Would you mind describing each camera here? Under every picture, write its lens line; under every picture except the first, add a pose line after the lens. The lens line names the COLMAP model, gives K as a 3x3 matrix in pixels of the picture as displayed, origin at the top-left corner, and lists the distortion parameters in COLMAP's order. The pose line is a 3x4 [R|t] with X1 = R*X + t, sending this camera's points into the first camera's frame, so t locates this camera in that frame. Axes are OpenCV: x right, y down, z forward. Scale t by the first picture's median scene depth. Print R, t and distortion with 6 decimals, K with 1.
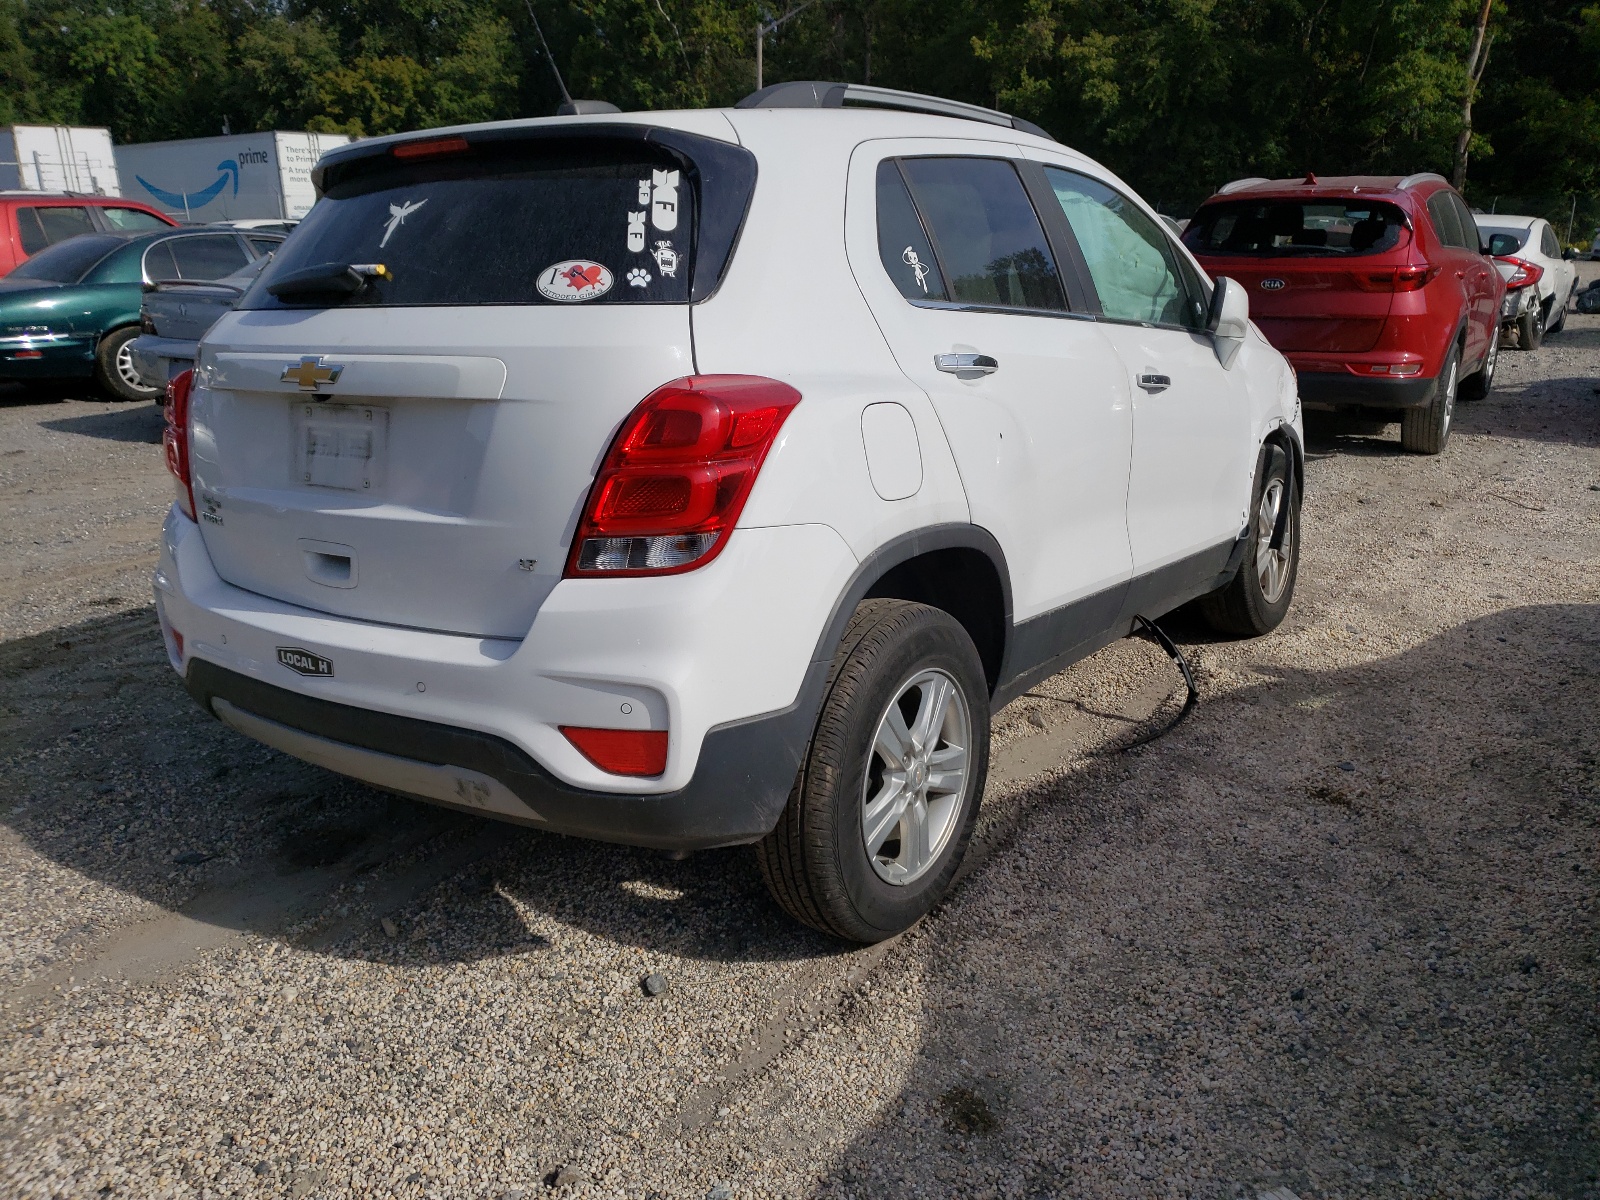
lens RADIAL K [[1212.3, 0, 800.0], [0, 1212.3, 600.0], [0, 0, 1]] dist [-0.002284, -0.000881]
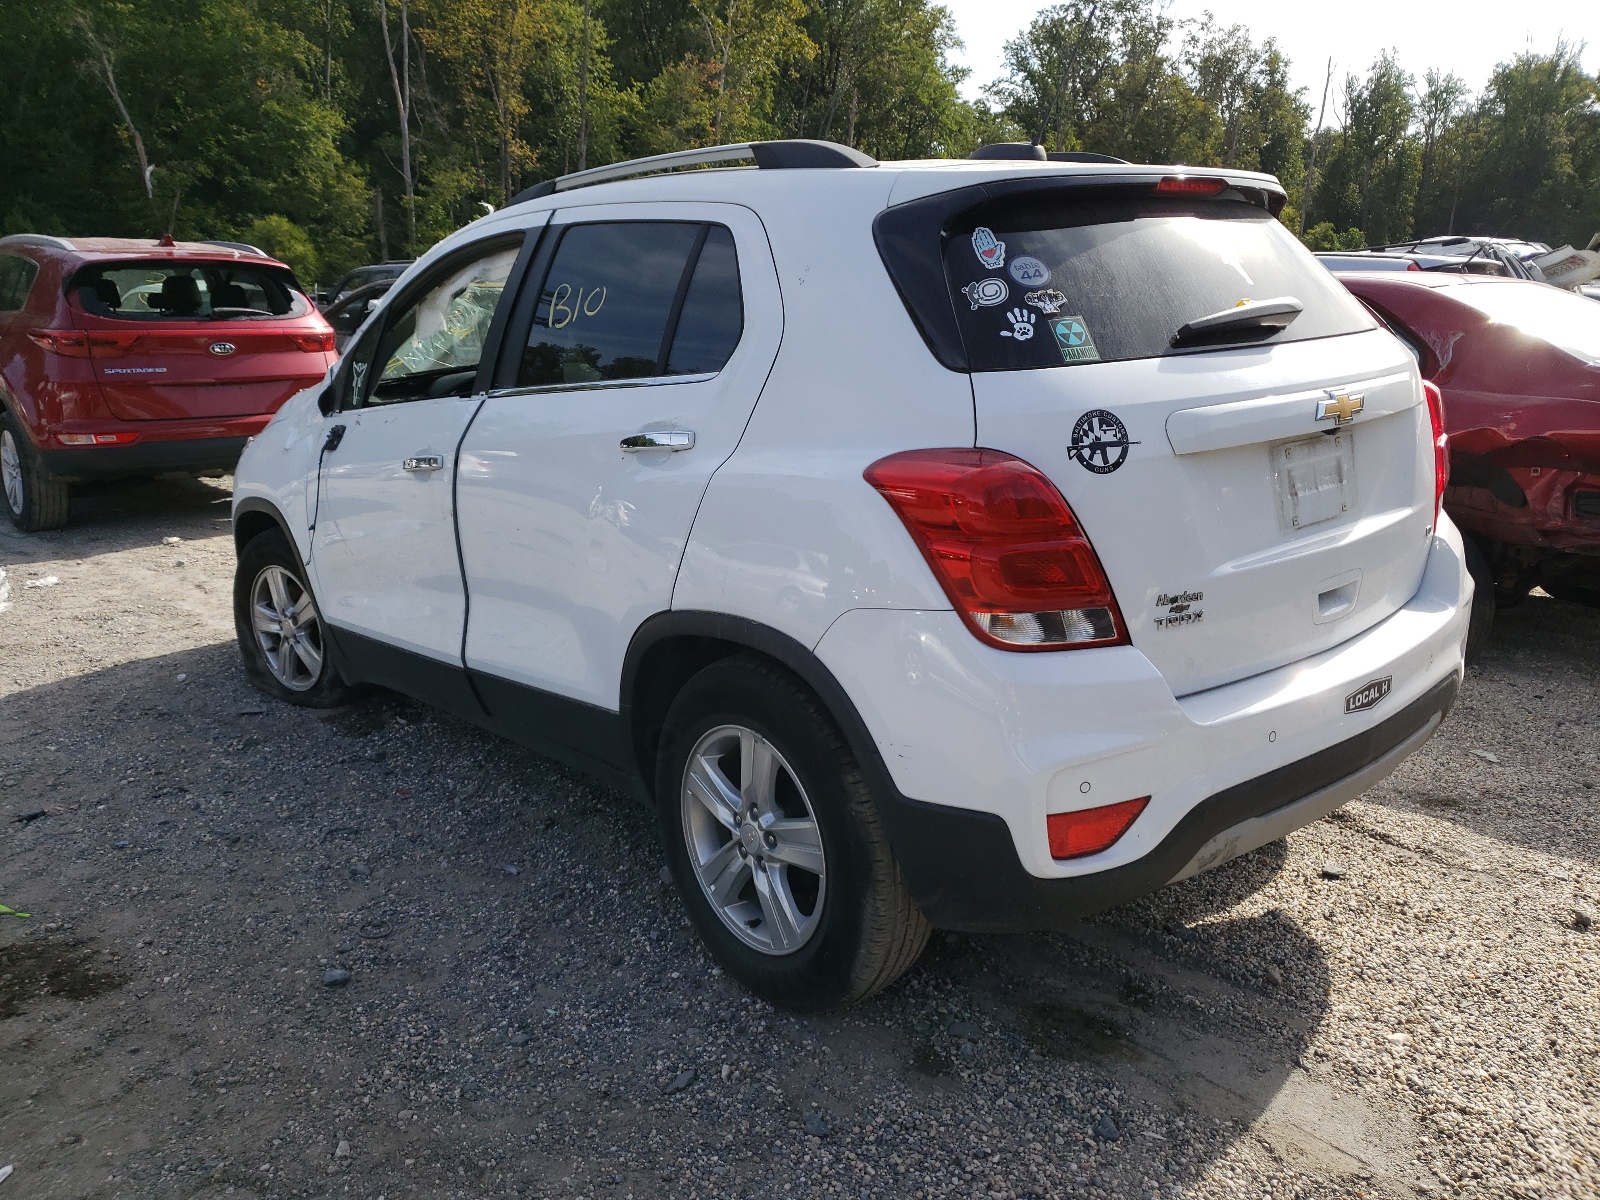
lens RADIAL K [[1212.2, 0, 800.0], [0, 1212.2, 600.0], [0, 0, 1]] dist [0.002010, 0.001051]
pose [[0.255164, -0.220095, 0.941514, -1.344969], [0.283520, 0.947976, 0.144768, -0.276779], [-0.924396, 0.229999, 0.304291, 1.037829]]
